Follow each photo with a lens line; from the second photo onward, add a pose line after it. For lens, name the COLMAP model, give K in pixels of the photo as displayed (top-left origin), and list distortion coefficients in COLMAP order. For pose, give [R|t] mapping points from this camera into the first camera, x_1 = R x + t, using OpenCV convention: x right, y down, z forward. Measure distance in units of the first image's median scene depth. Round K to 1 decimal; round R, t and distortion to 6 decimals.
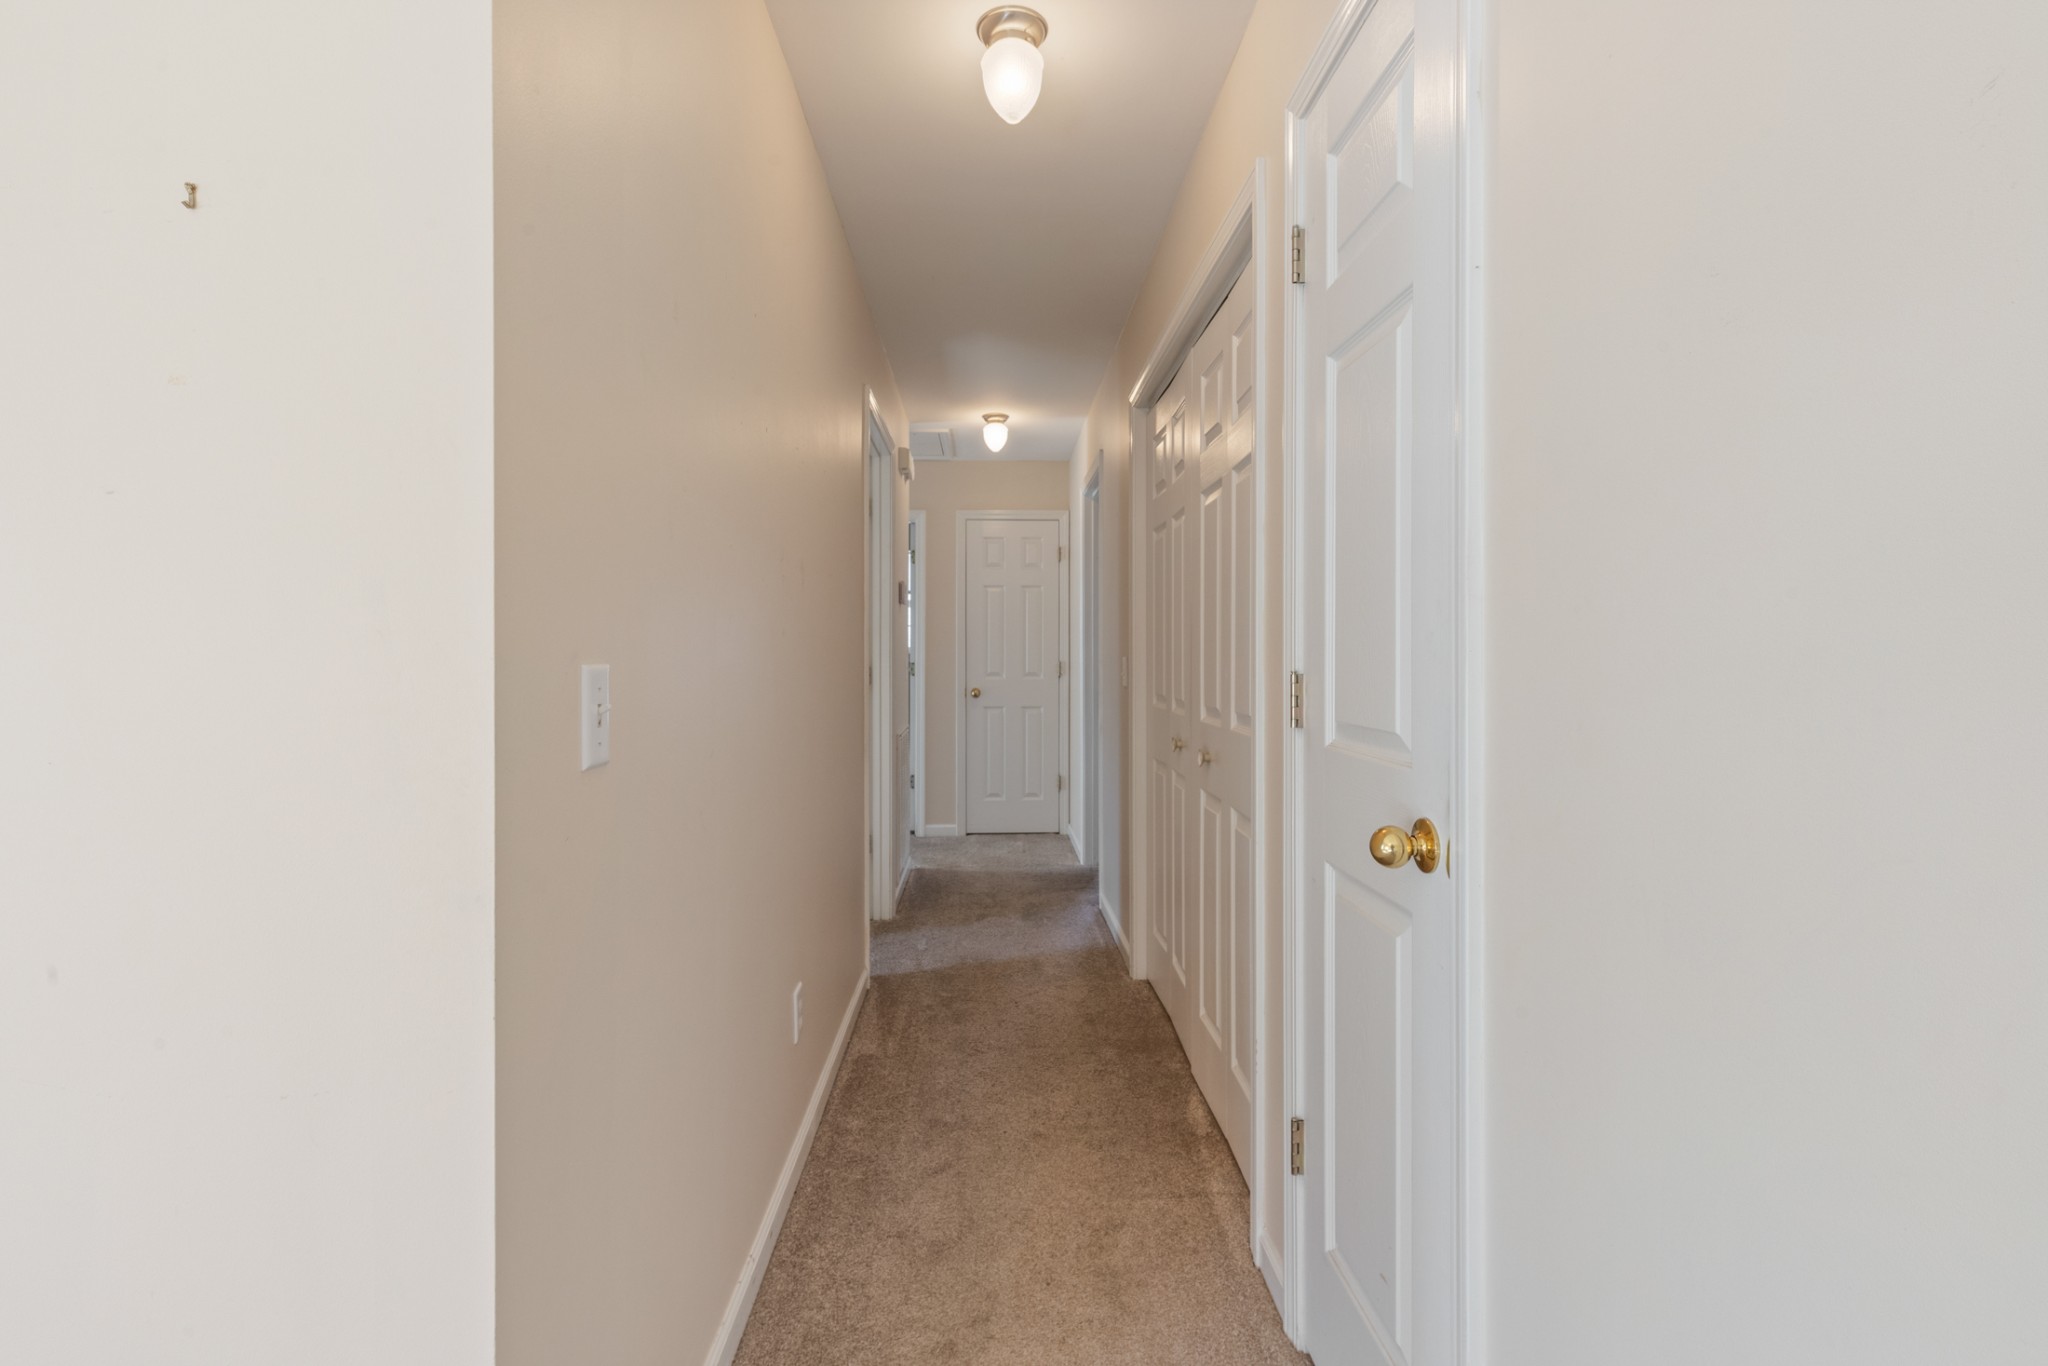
lens RADIAL K [[955.1, 0, 1035.2], [0, 955.1, 651.8], [0, 0, 1]] dist [0.004632, 0.000147]
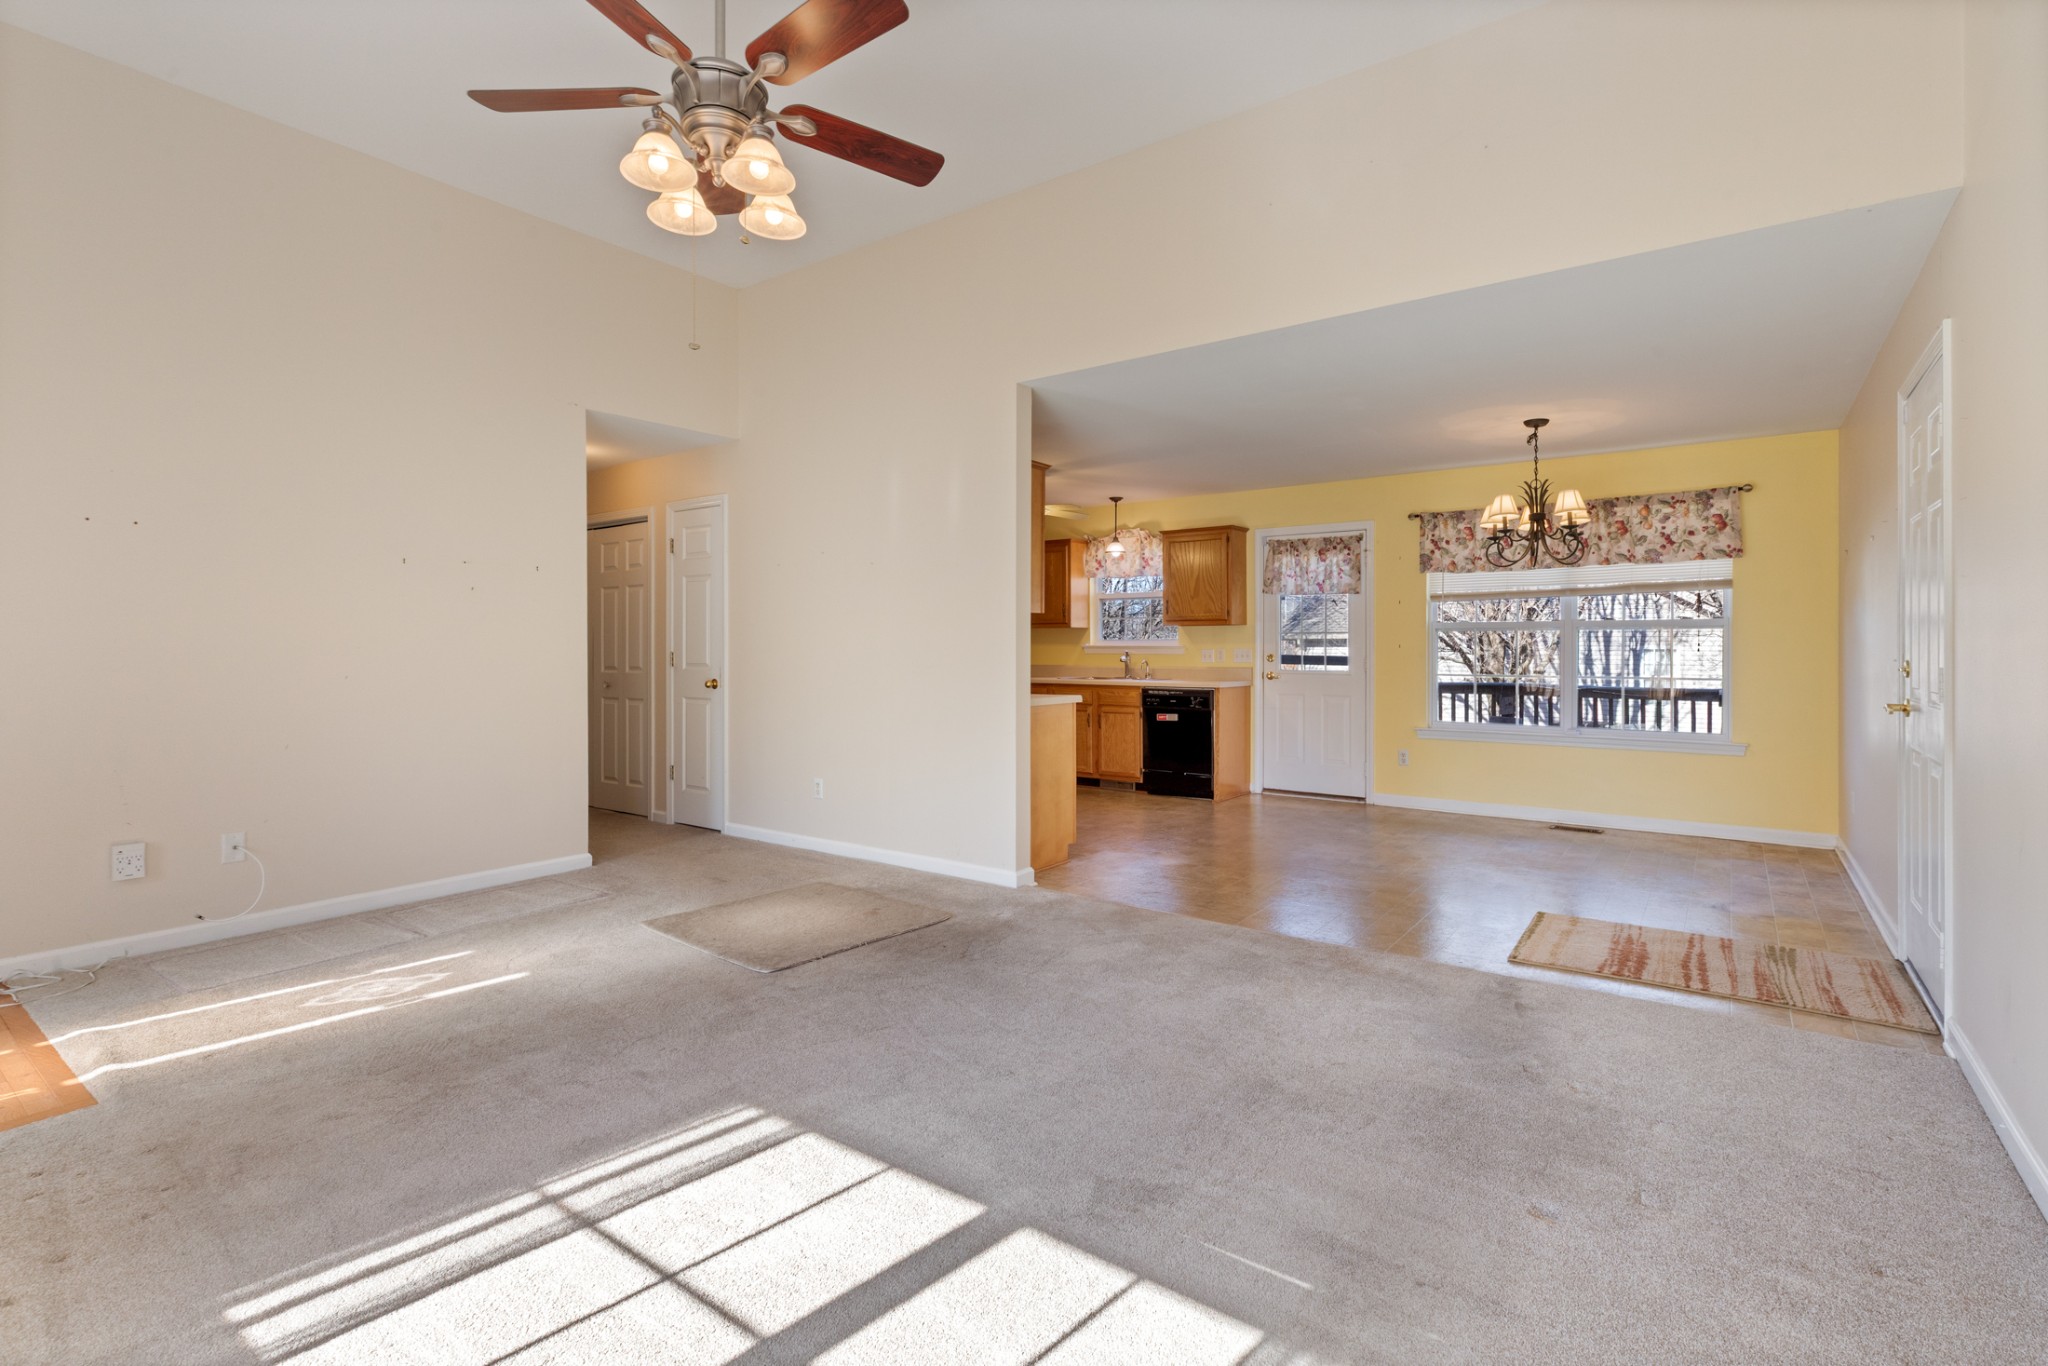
lens RADIAL K [[945.6, 0, 1030.0], [0, 945.6, 628.1], [0, 0, 1]] dist [0.010548, -0.000101]
pose [[0.629632, 0.010103, 0.776828, -0.561520], [0.000917, 0.999905, -0.013747, -0.007211], [-0.776893, 0.009368, 0.629563, -0.800414]]
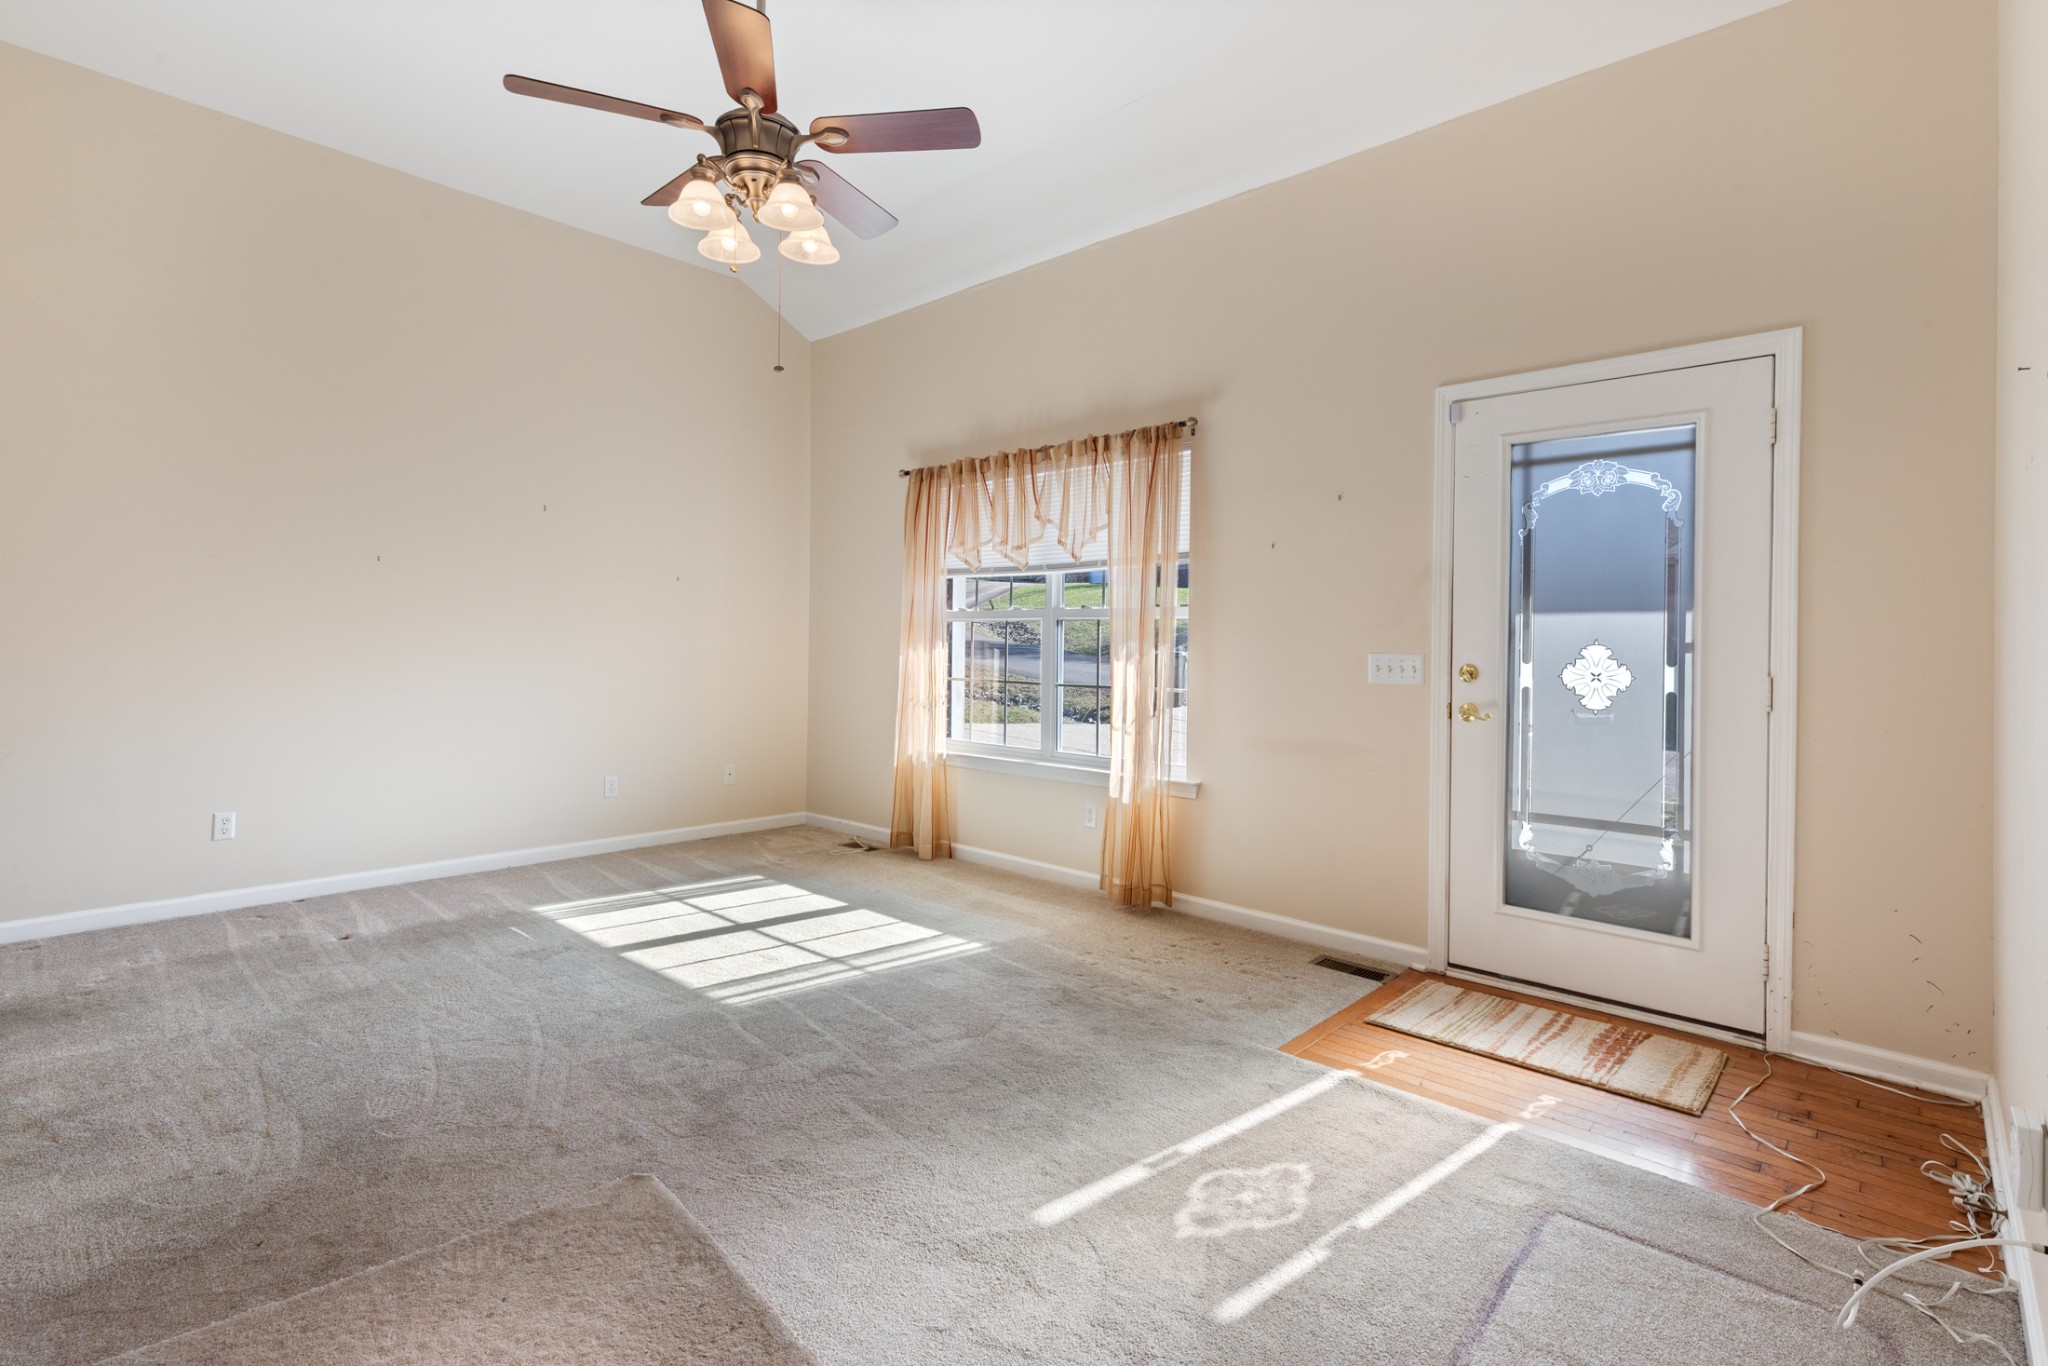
lens RADIAL K [[961.4, 0, 1022.1], [0, 961.4, 655.5], [0, 0, 1]] dist [0.005045, -0.000230]
pose [[-0.715127, -0.003197, -0.698987, -0.003562], [-0.011209, 0.999913, 0.006895, -0.002281], [0.698904, 0.012766, -0.715101, 0.138011]]
